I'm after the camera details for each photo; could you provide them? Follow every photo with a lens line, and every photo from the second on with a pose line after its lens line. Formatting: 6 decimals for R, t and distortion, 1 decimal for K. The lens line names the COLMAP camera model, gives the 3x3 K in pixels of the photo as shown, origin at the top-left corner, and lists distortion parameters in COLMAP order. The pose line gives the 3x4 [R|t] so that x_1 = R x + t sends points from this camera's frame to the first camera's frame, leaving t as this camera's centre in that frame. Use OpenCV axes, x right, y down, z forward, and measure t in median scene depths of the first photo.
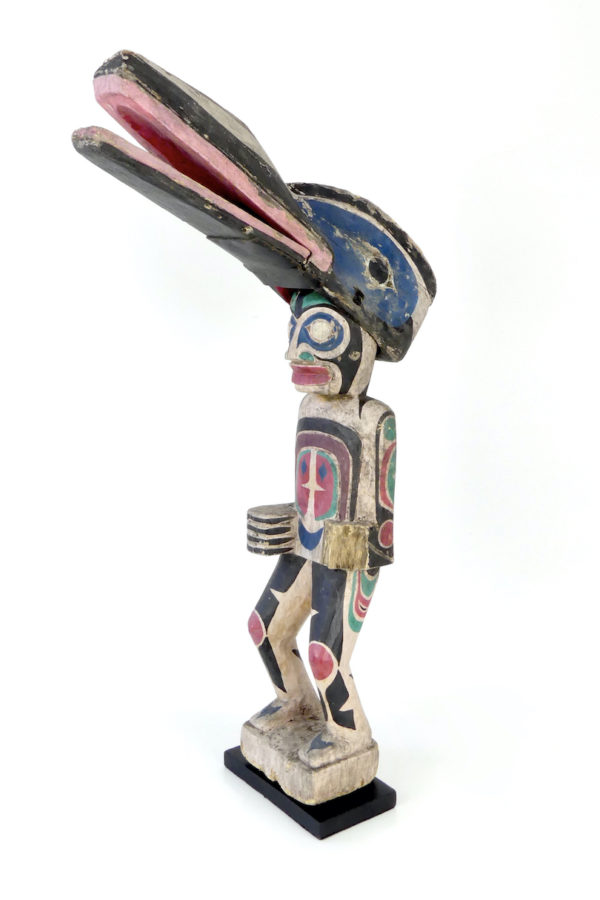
lens RADIAL K [[943.7, 0, 323.4], [0, 943.7, 461.1], [0, 0, 1]] dist [-0.003234, 0.000000]
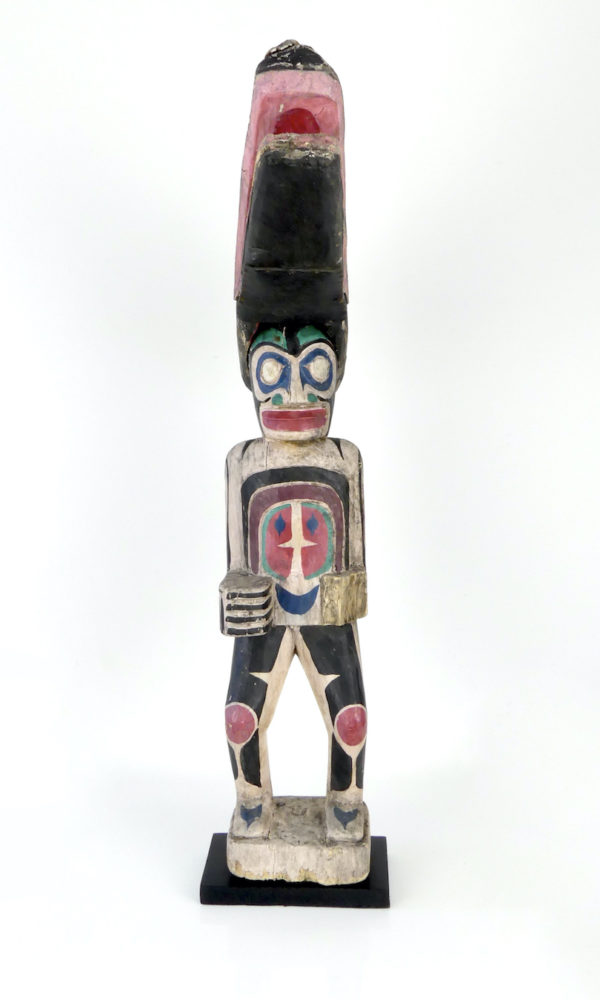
lens RADIAL K [[1069.8, 0, 310.3], [0, 1069.8, 519.3], [0, 0, 1]] dist [-0.009306, 0.000000]
pose [[0.656377, -0.181009, 0.732397, -0.764260], [0.172961, 0.981039, 0.087451, -0.084818], [-0.734339, 0.069275, 0.675238, 0.311506]]
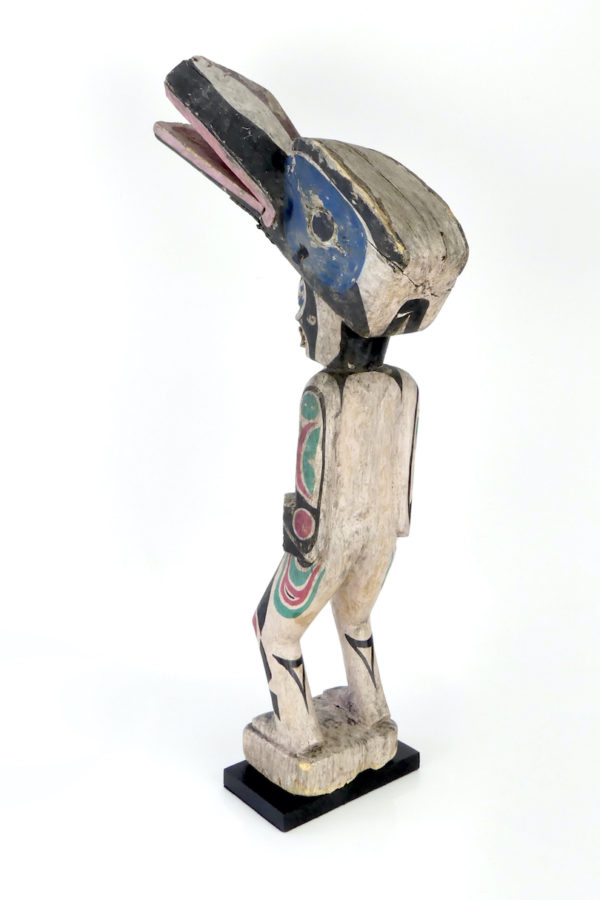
lens RADIAL K [[1048.8, 0, 300.2], [0, 1048.8, 446.0], [0, 0, 1]] dist [-0.023670, 0.000000]
pose [[-0.002287, 0.193454, -0.981107, 1.035693], [-0.214544, 0.958168, 0.189431, -0.181666], [0.976712, 0.210923, 0.039313, 0.959991]]
